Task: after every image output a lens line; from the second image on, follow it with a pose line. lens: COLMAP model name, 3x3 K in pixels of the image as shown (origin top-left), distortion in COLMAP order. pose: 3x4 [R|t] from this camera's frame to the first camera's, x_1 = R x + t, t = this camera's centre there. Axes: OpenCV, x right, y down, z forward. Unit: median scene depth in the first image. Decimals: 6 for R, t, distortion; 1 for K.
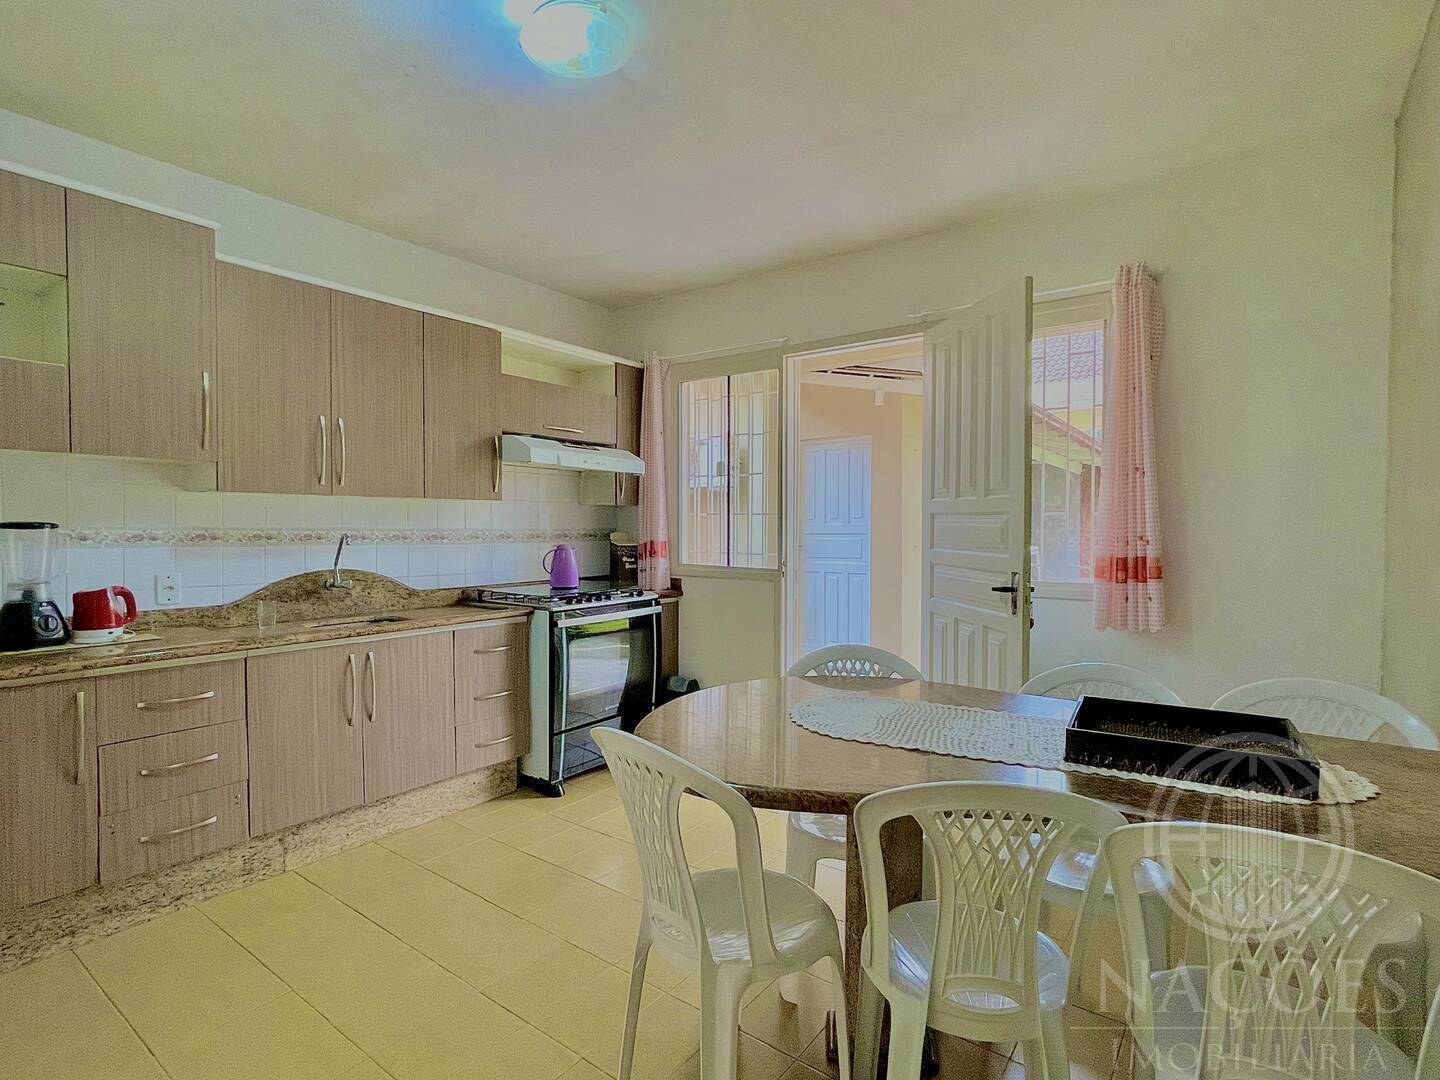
lens RADIAL K [[739.1, 0, 720.0], [0, 739.1, 540.0], [0, 0, 1]] dist [-0.002565, -0.000503]
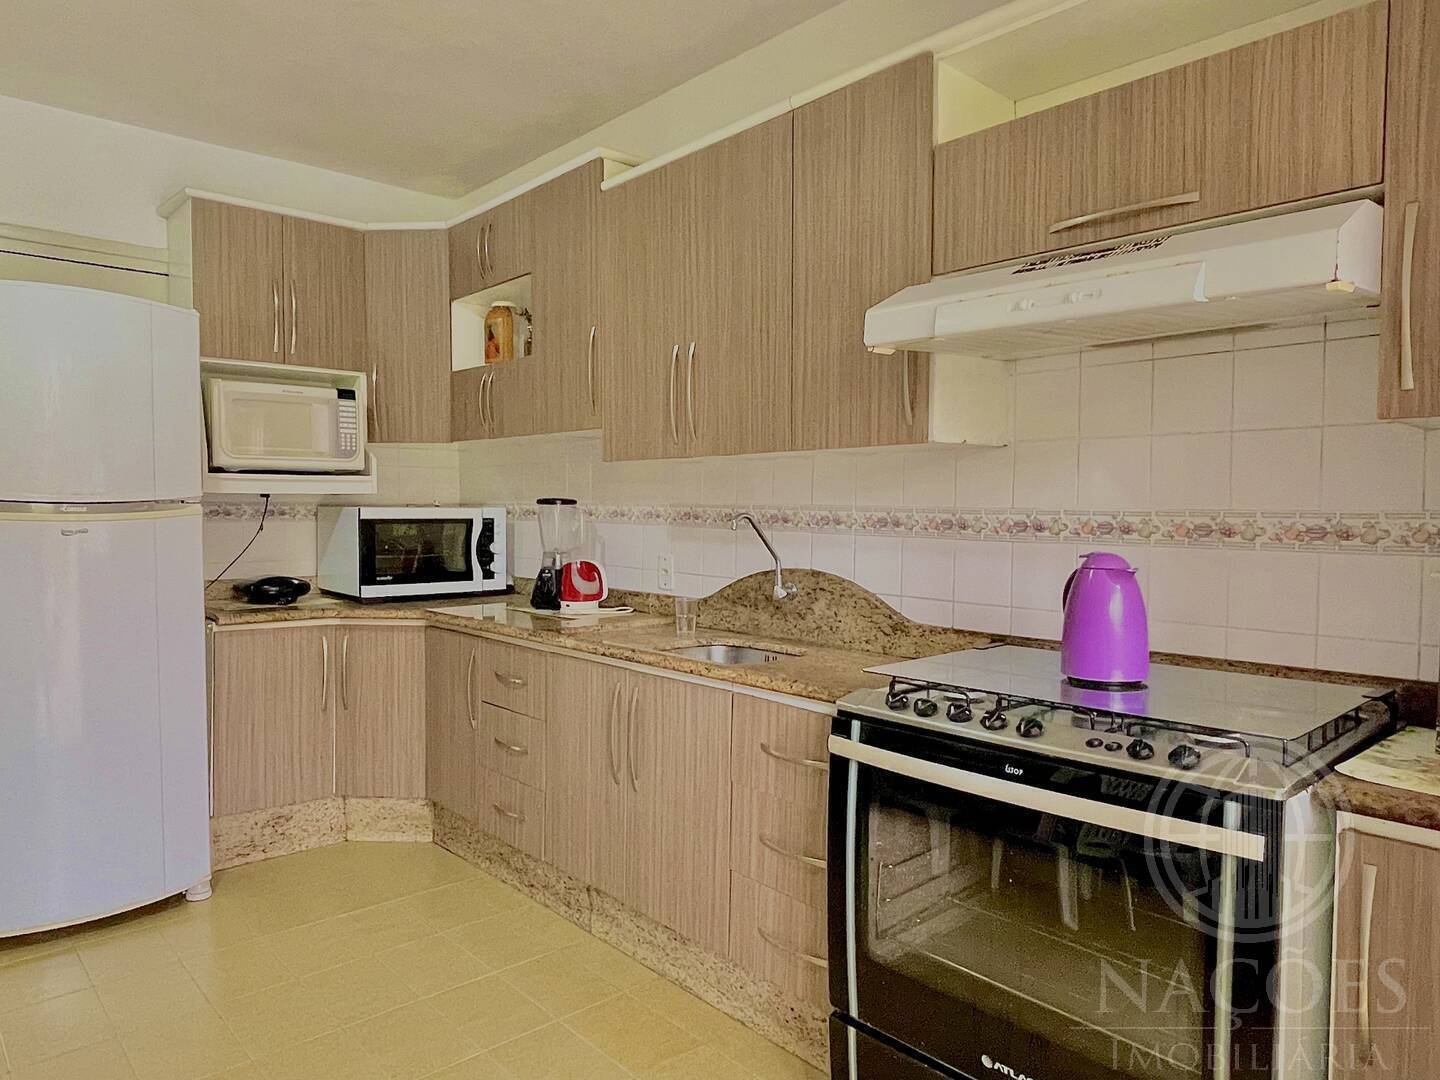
lens RADIAL K [[909.5, 0, 720.0], [0, 909.5, 540.0], [0, 0, 1]] dist [-0.031239, -0.000062]
pose [[-0.179219, 0.024013, -0.983516, 0.280315], [-0.032649, 0.999006, 0.030341, -0.007896], [0.983267, 0.037548, -0.178257, 1.073144]]
